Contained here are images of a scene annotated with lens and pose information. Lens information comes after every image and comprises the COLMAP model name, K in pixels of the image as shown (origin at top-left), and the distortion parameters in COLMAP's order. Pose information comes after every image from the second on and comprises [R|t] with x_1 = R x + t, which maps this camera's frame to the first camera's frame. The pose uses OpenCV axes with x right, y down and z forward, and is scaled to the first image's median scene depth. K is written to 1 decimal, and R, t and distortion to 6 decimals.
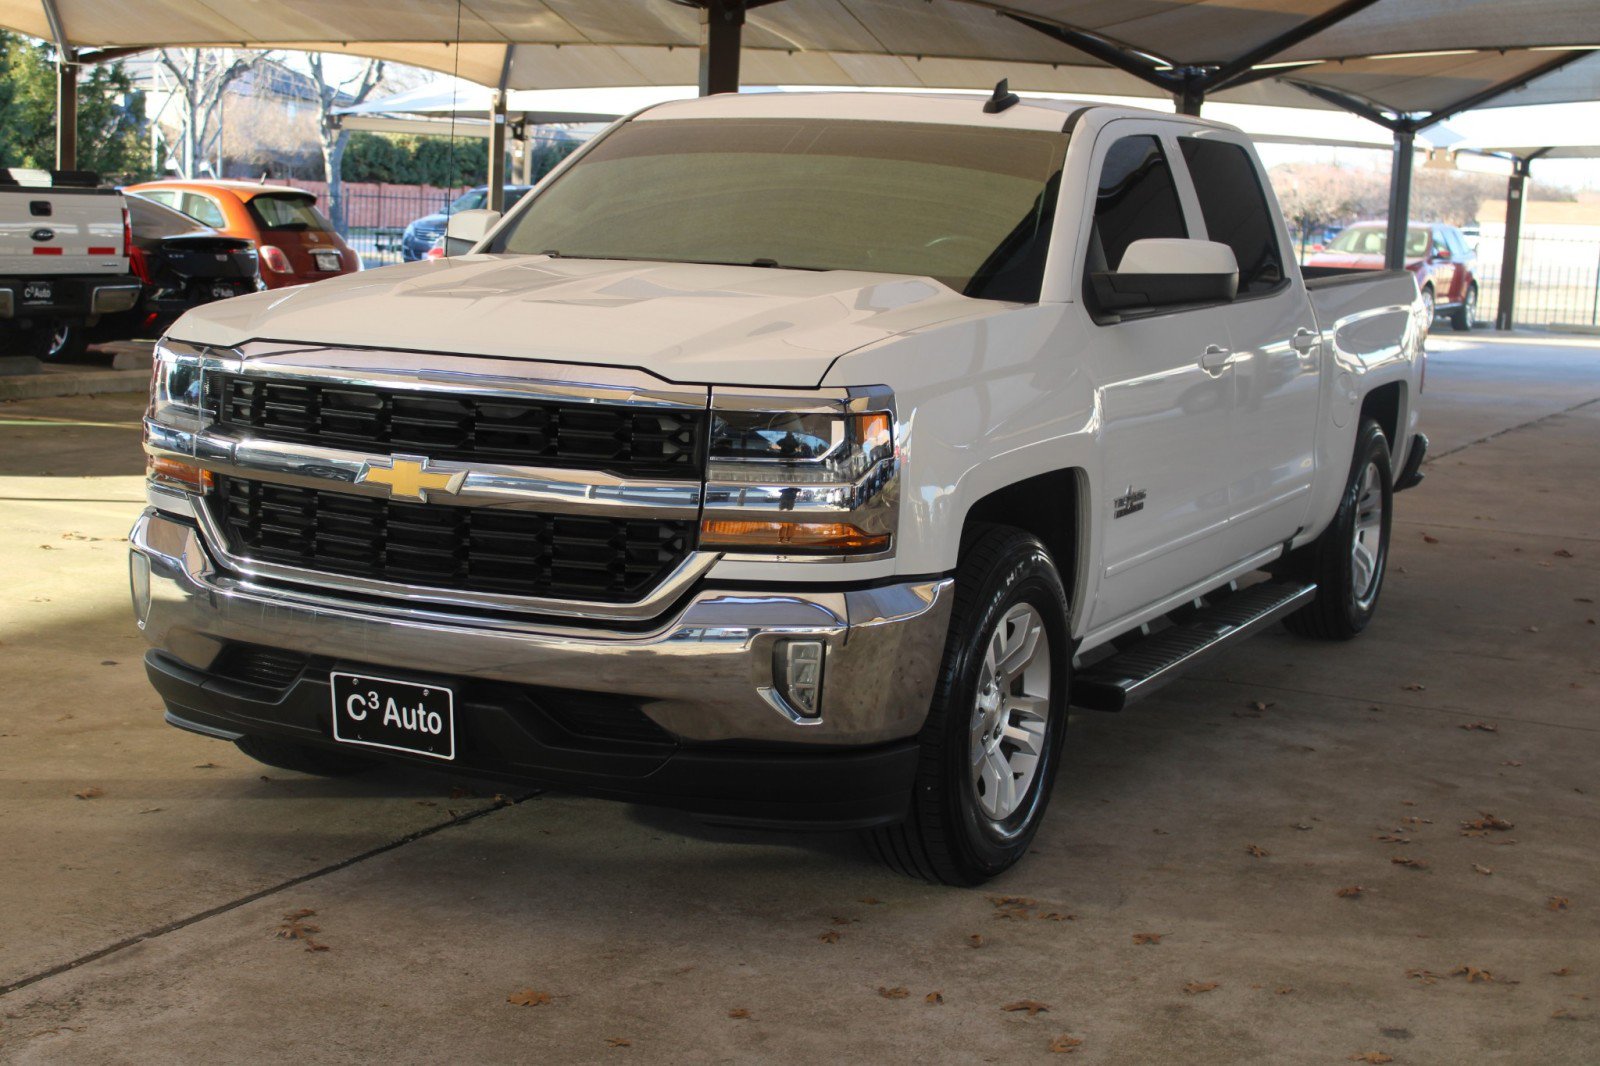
lens RADIAL K [[2338.4, 0, 800.0], [0, 2338.4, 533.0], [0, 0, 1]] dist [-0.026377, 0.087947]
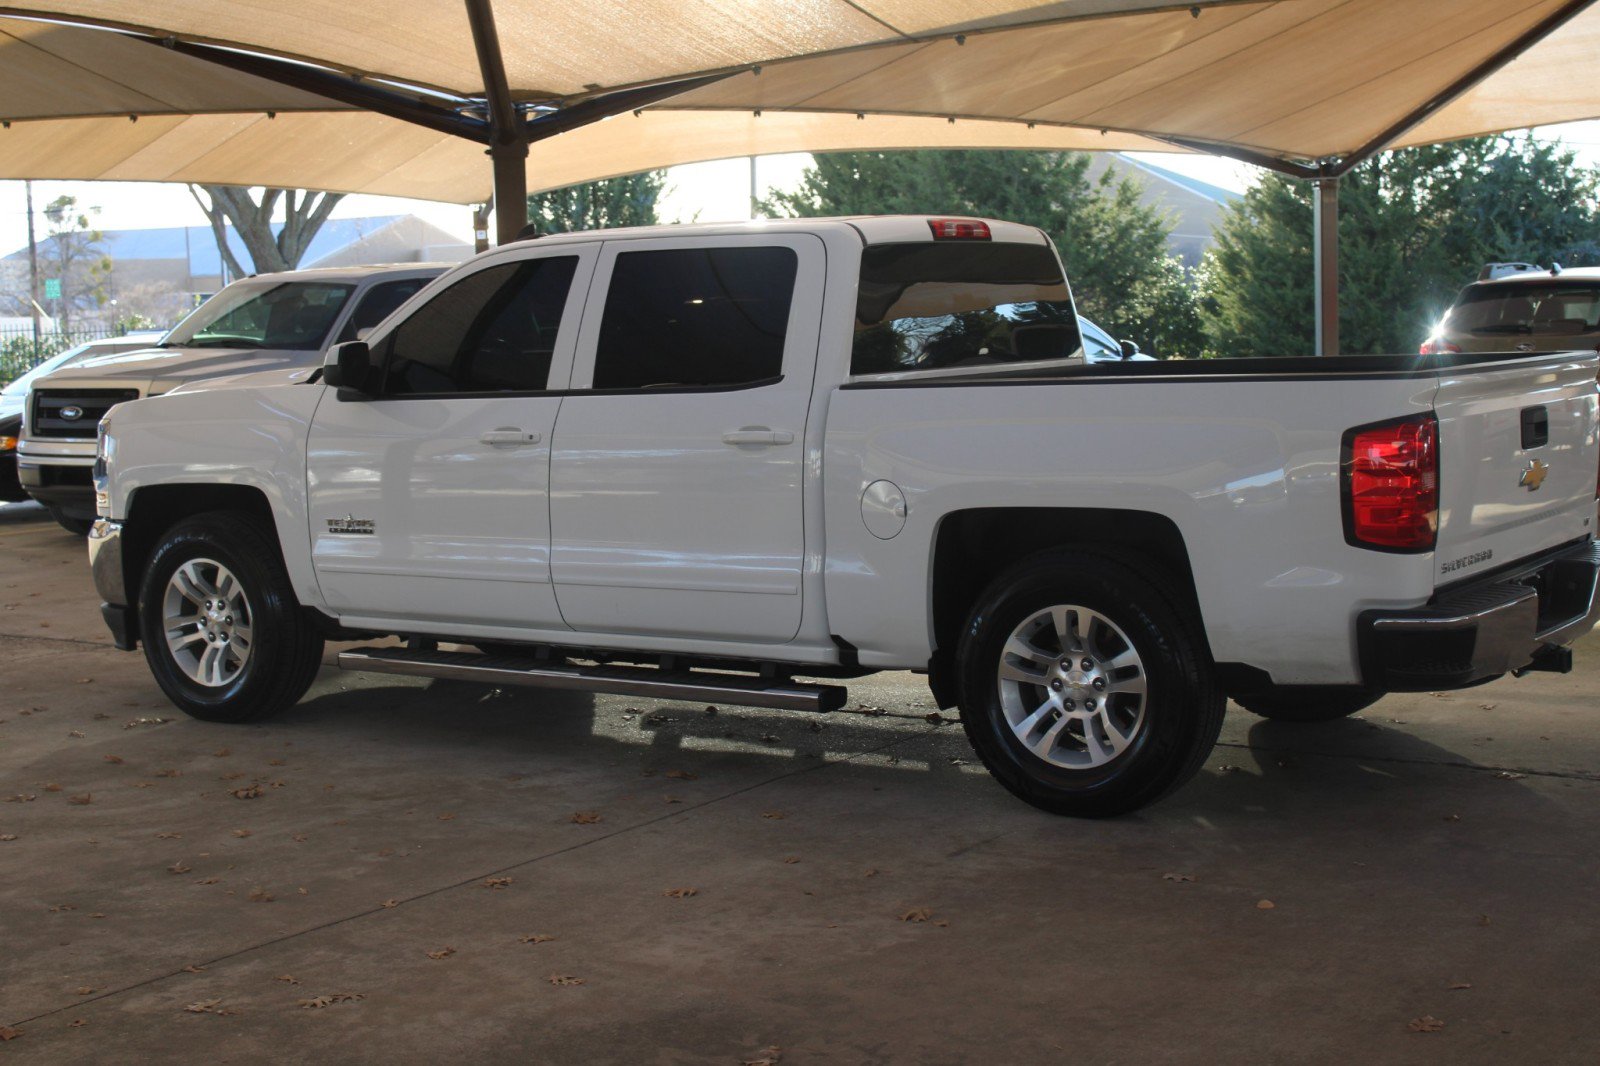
lens RADIAL K [[2357.1, 0, 800.0], [0, 2357.1, 533.0], [0, 0, 1]] dist [-0.024551, 0.092418]
pose [[-0.130453, 0.062200, -0.989502, 1.749681], [-0.120432, 0.989646, 0.078087, -0.175966], [0.984113, 0.129354, -0.121611, 1.651340]]
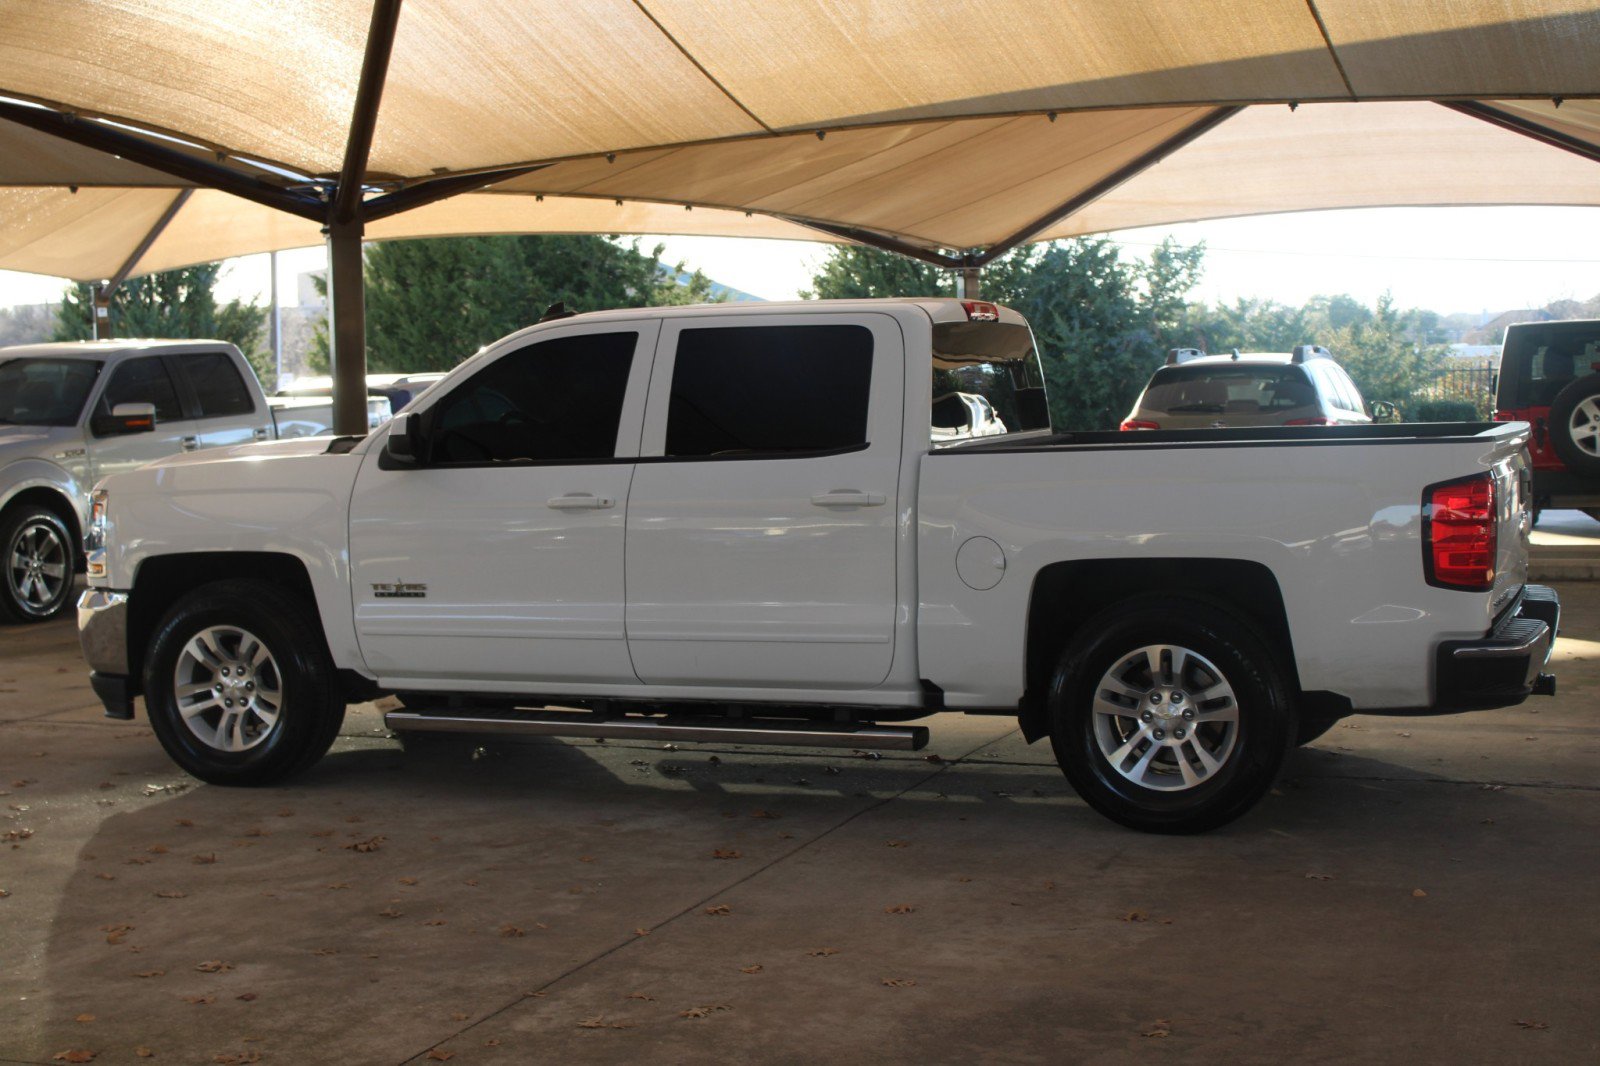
lens RADIAL K [[2357.1, 0, 800.0], [0, 2357.1, 533.0], [0, 0, 1]] dist [-0.024551, 0.092418]
pose [[0.092600, 0.027168, -0.995333, 1.884605], [-0.117738, 0.992913, 0.016148, -0.116991], [0.988718, 0.115693, 0.095143, 1.260758]]
